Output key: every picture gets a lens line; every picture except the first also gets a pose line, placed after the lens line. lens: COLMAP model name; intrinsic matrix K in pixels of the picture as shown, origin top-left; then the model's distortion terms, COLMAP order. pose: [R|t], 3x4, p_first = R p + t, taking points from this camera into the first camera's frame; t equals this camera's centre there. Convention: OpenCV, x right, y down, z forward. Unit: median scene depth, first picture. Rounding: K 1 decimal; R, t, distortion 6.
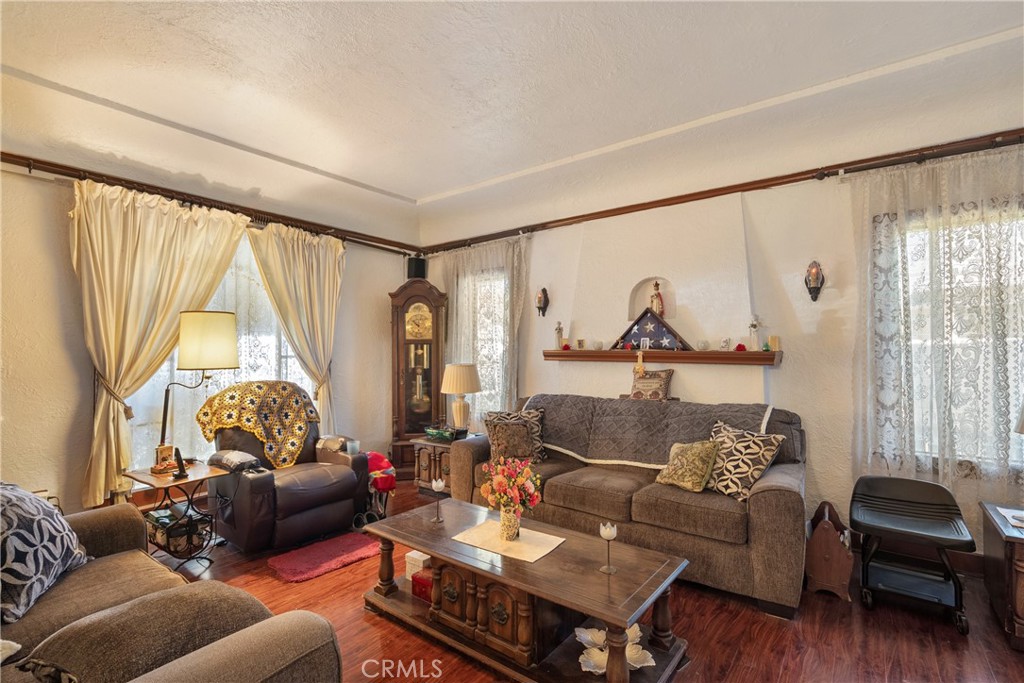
lens RADIAL K [[475.3, 0, 511.5], [0, 475.3, 346.3], [0, 0, 1]] dist [0.002804, 0.001140]
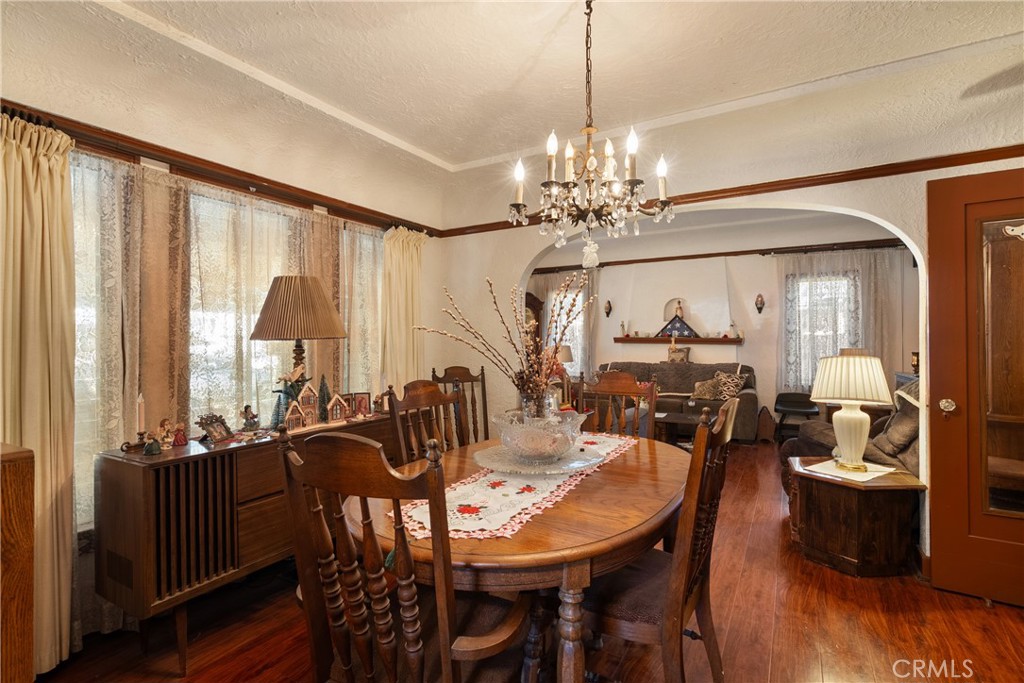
lens RADIAL K [[475.3, 0, 517.6], [0, 475.3, 340.8], [0, 0, 1]] dist [0.002804, 0.001140]
pose [[0.993311, 0.000364, 0.115467, -0.608209], [-0.002115, 0.999885, 0.015040, -0.005866], [-0.115448, -0.015183, 0.993197, -0.877079]]
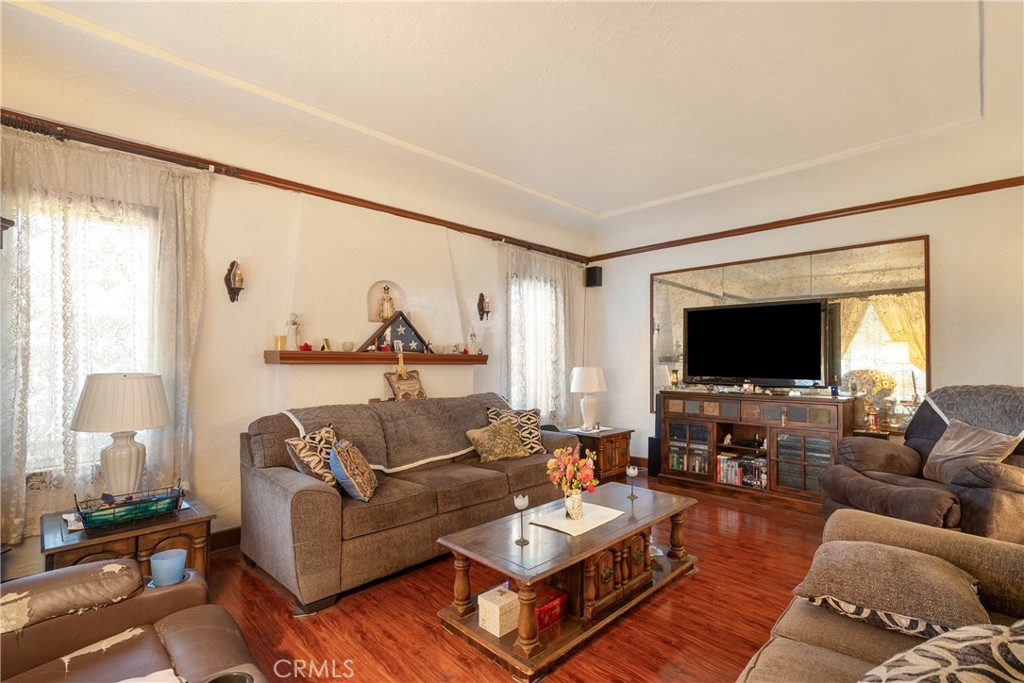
lens RADIAL K [[475.3, 0, 520.1], [0, 475.3, 357.9], [0, 0, 1]] dist [0.002804, 0.001140]
pose [[0.130773, -0.000729, 0.991412, -0.765409], [-0.016620, 0.999858, 0.002927, 0.013469], [-0.991273, -0.016860, 0.130743, 0.659495]]
